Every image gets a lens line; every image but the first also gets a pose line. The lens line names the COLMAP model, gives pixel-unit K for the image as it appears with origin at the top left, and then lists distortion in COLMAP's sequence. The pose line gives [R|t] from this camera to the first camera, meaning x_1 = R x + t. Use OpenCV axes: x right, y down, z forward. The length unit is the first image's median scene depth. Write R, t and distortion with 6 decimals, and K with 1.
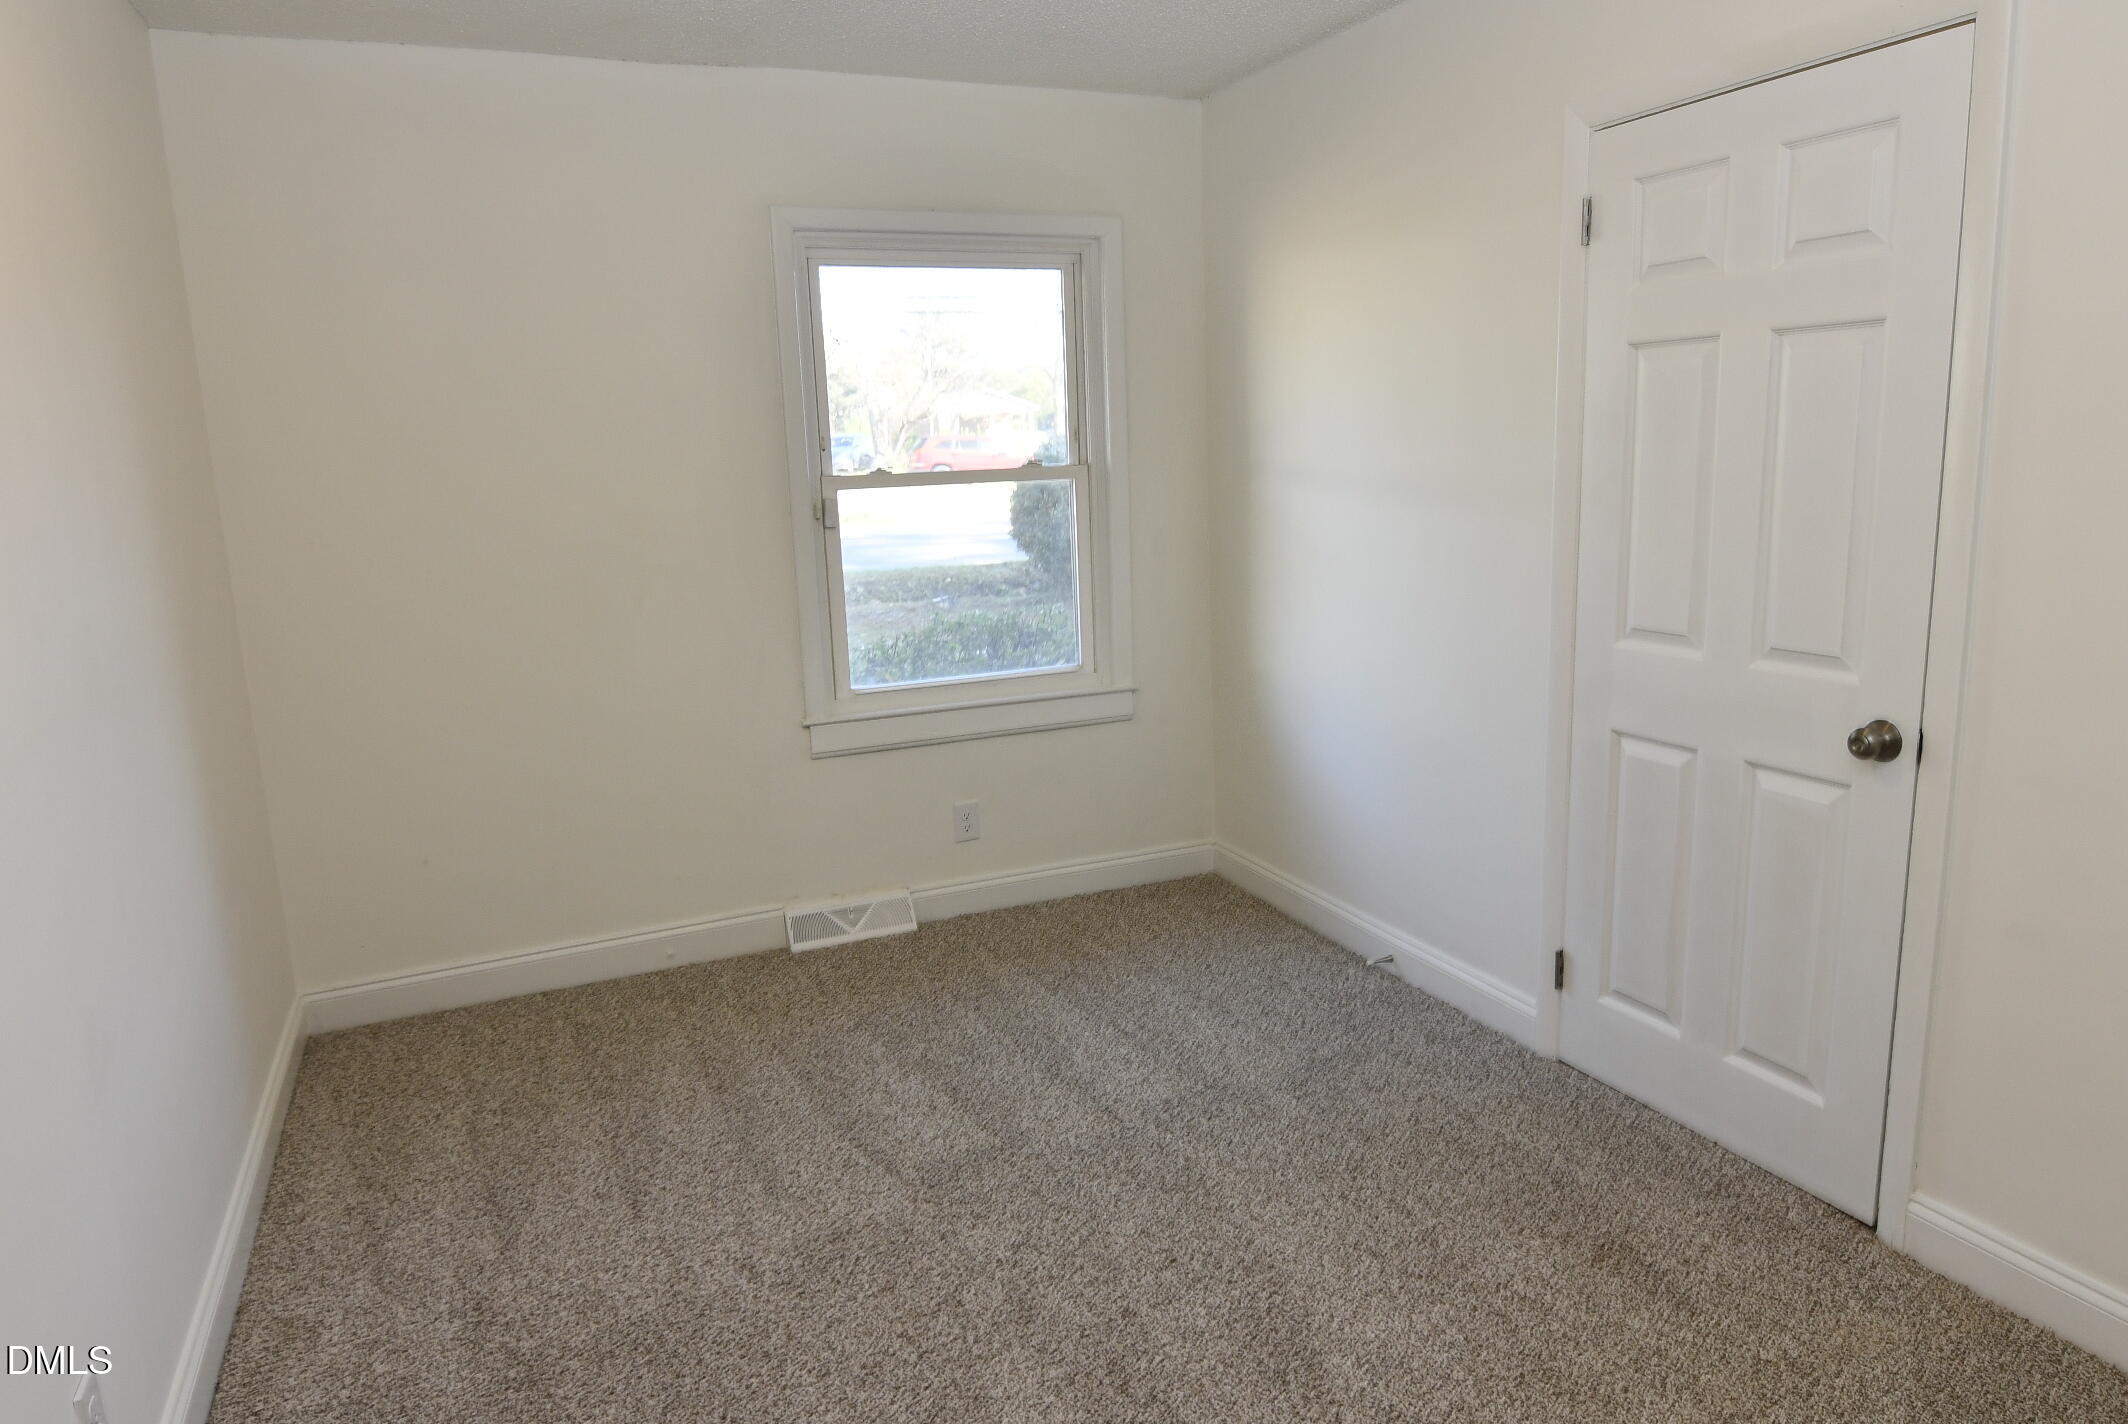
lens RADIAL K [[1357.1, 0, 1071.5], [0, 1357.1, 715.8], [0, 0, 1]] dist [0.019099, 0.000542]
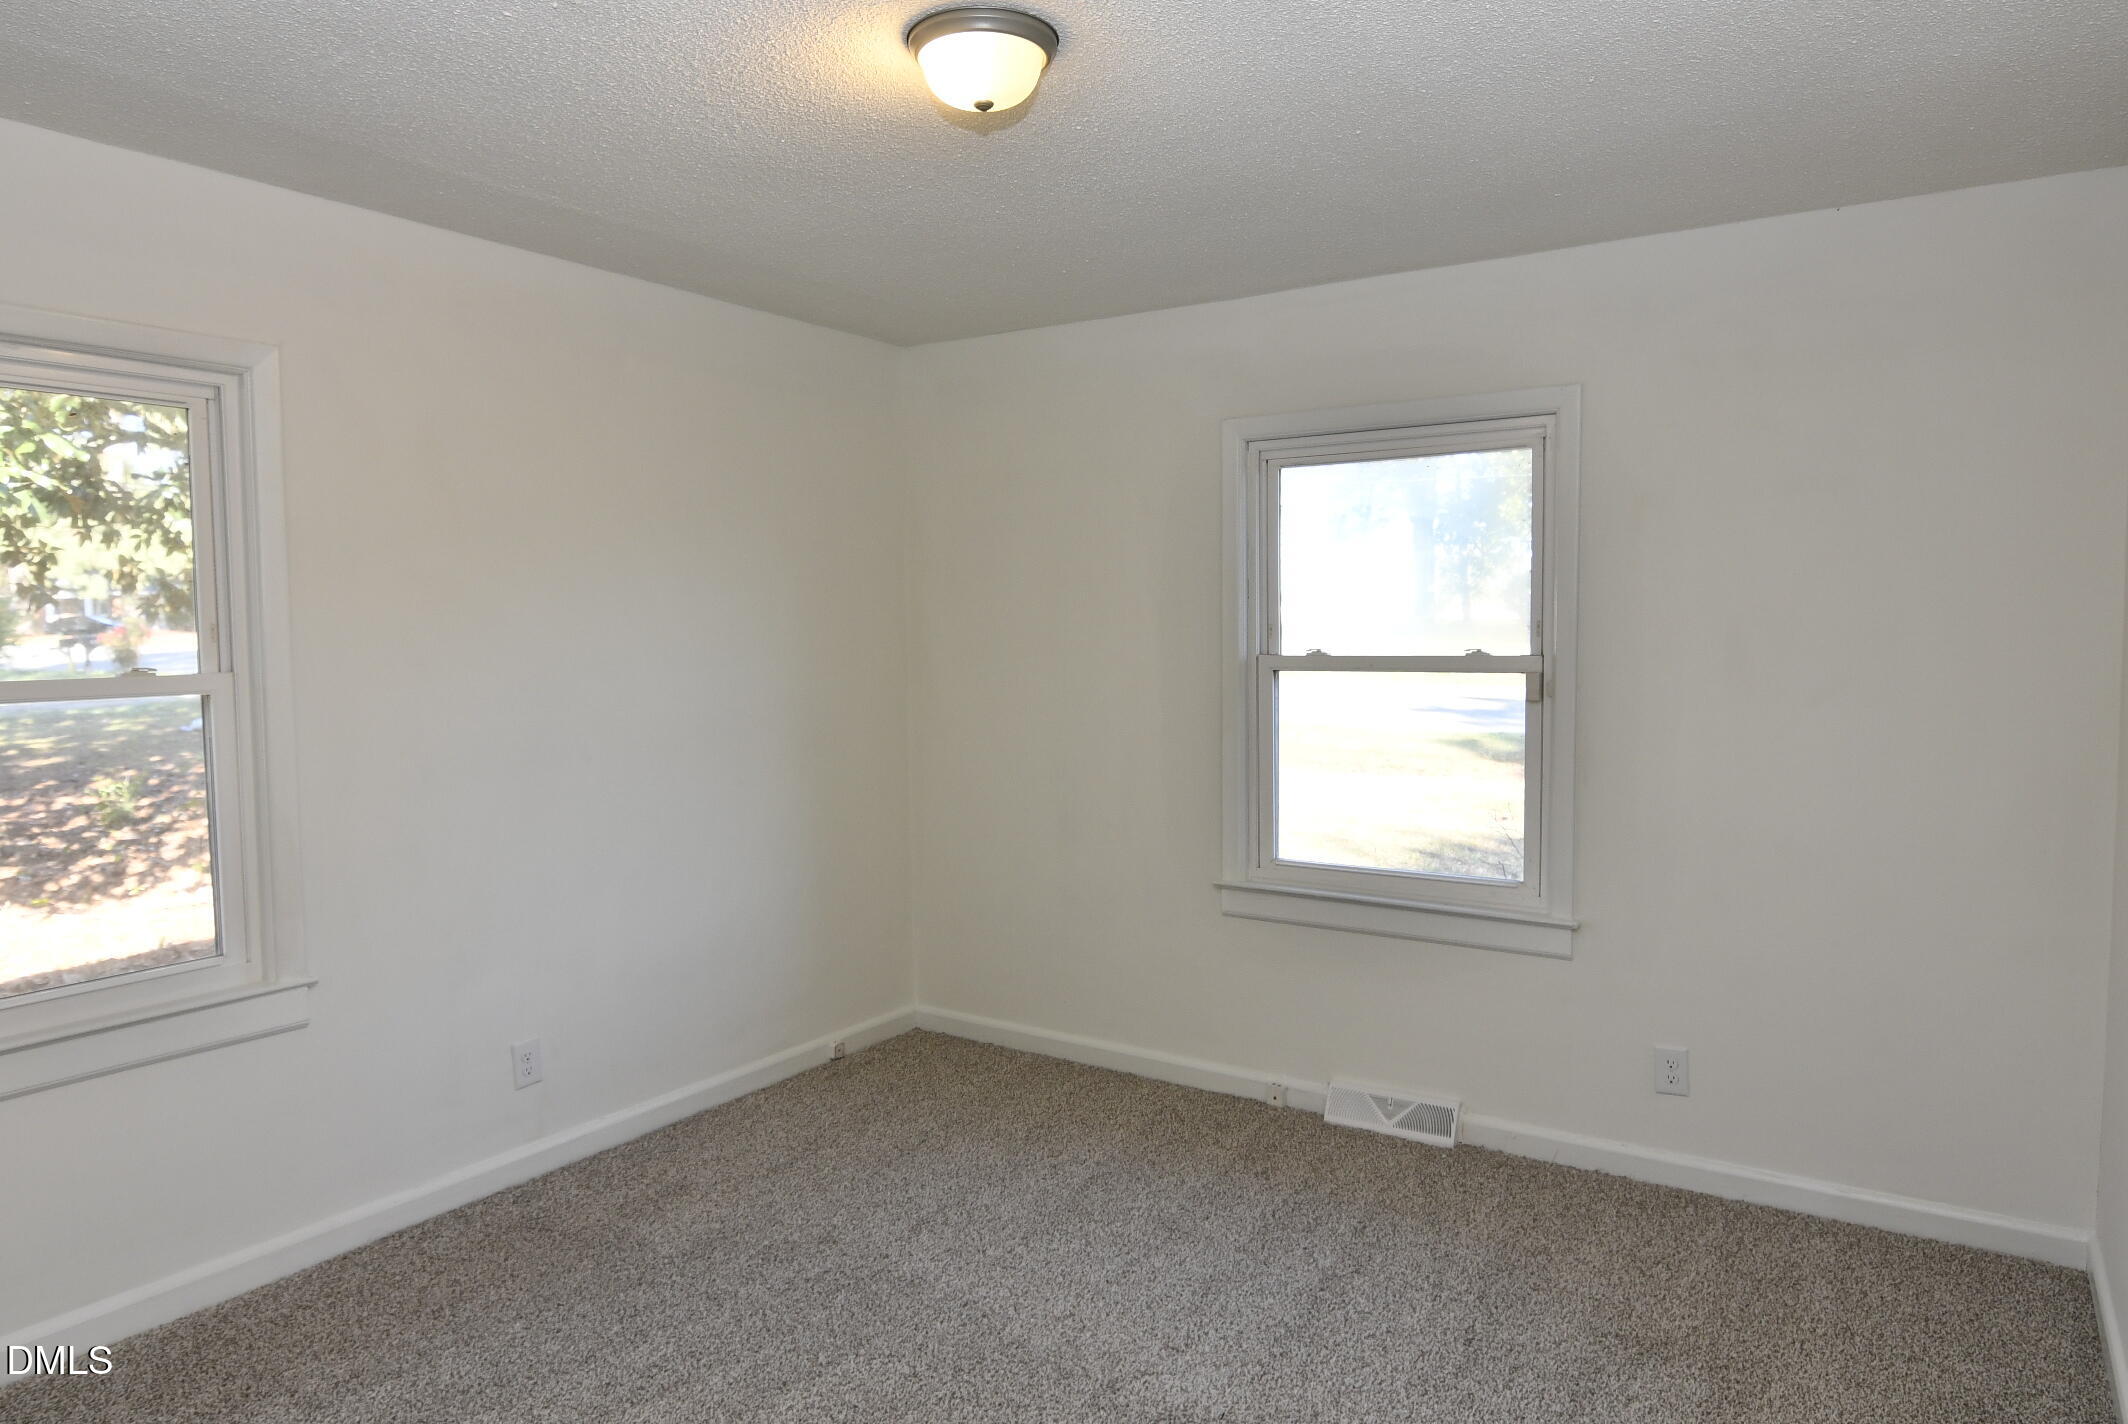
lens RADIAL K [[1357.1, 0, 1071.5], [0, 1357.1, 715.8], [0, 0, 1]] dist [0.019099, 0.000542]
pose [[0.543798, 0.083540, -0.835048, 0.513657], [-0.187767, 0.981919, -0.024044, -0.062474], [0.817941, 0.169869, 0.549651, 0.237610]]
